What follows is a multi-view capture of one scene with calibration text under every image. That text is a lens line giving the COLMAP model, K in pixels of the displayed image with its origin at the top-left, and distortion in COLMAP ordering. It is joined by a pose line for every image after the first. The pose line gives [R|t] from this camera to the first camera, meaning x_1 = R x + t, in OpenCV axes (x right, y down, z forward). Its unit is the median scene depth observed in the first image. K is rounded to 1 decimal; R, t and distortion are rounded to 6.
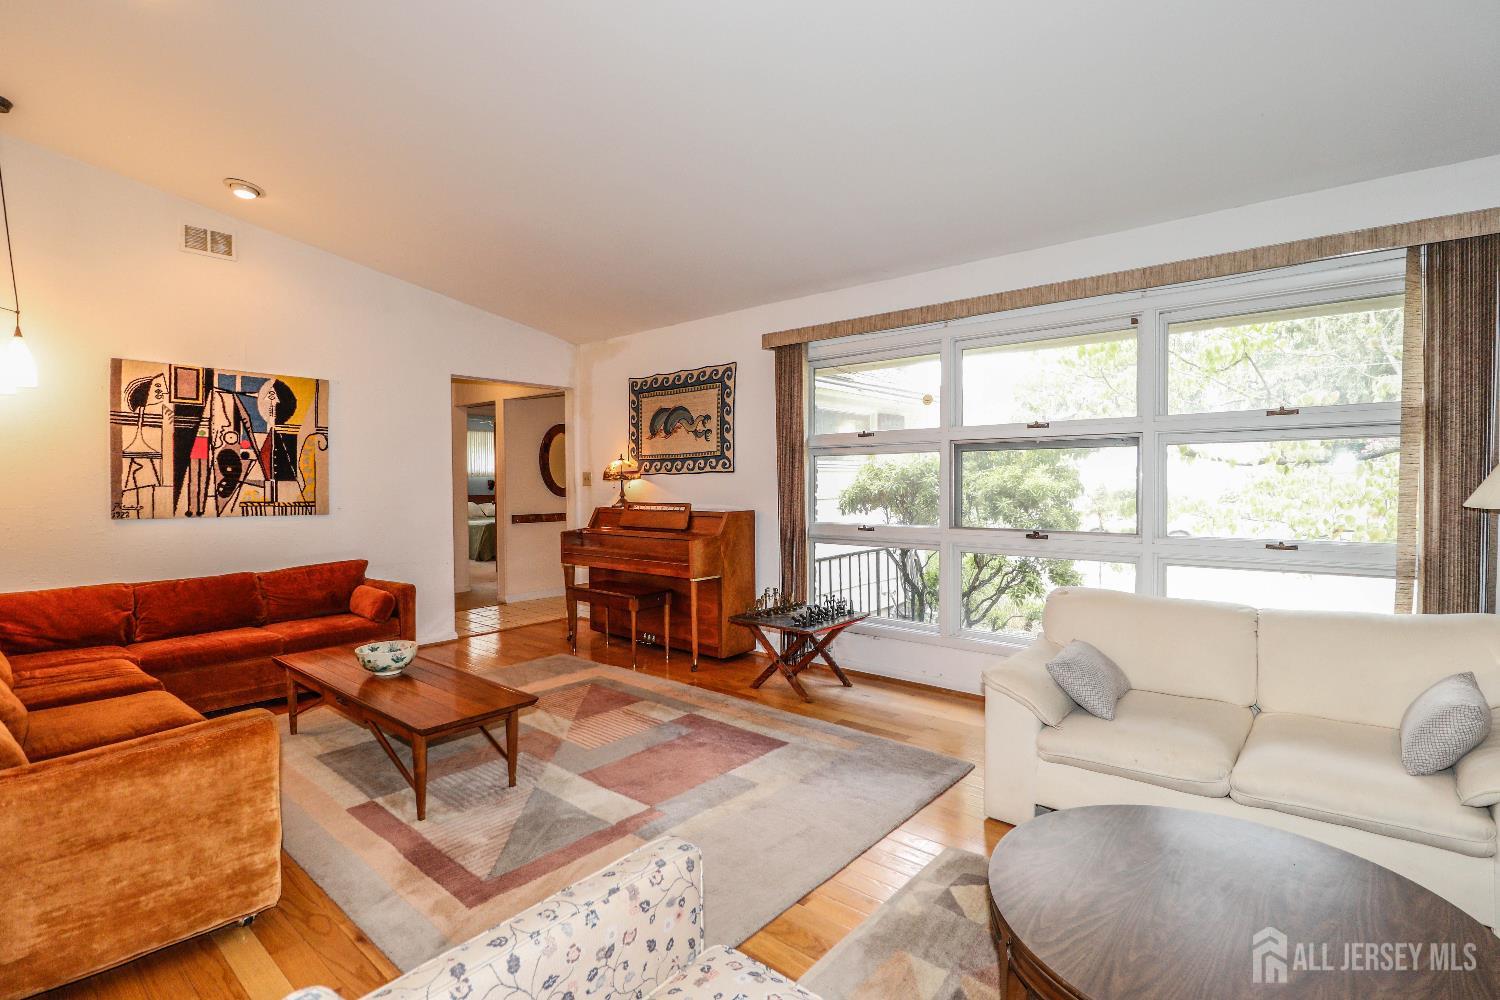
lens RADIAL K [[705.6, 0, 749.5], [0, 705.6, 497.9], [0, 0, 1]] dist [-0.006638, -0.001213]
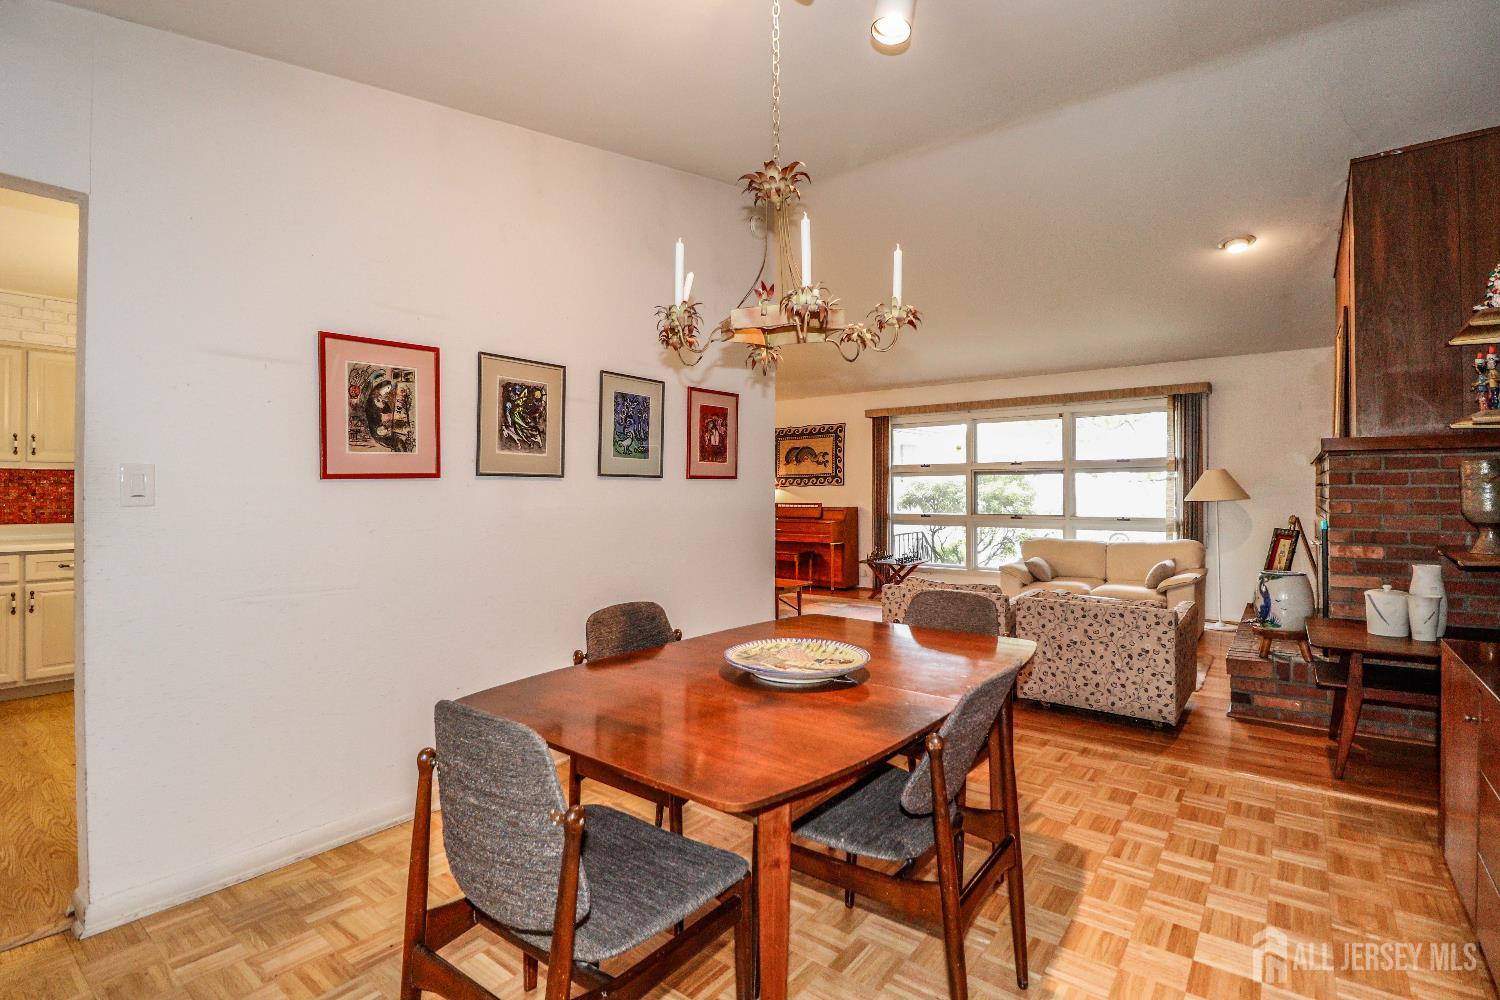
lens RADIAL K [[705.6, 0, 750.6], [0, 705.6, 493.3], [0, 0, 1]] dist [-0.006638, -0.001213]
pose [[0.998454, 0.001350, 0.055575, -0.351314], [-0.000170, 0.999774, -0.021235, 0.020877], [-0.055591, 0.021193, 0.998229, -0.739202]]
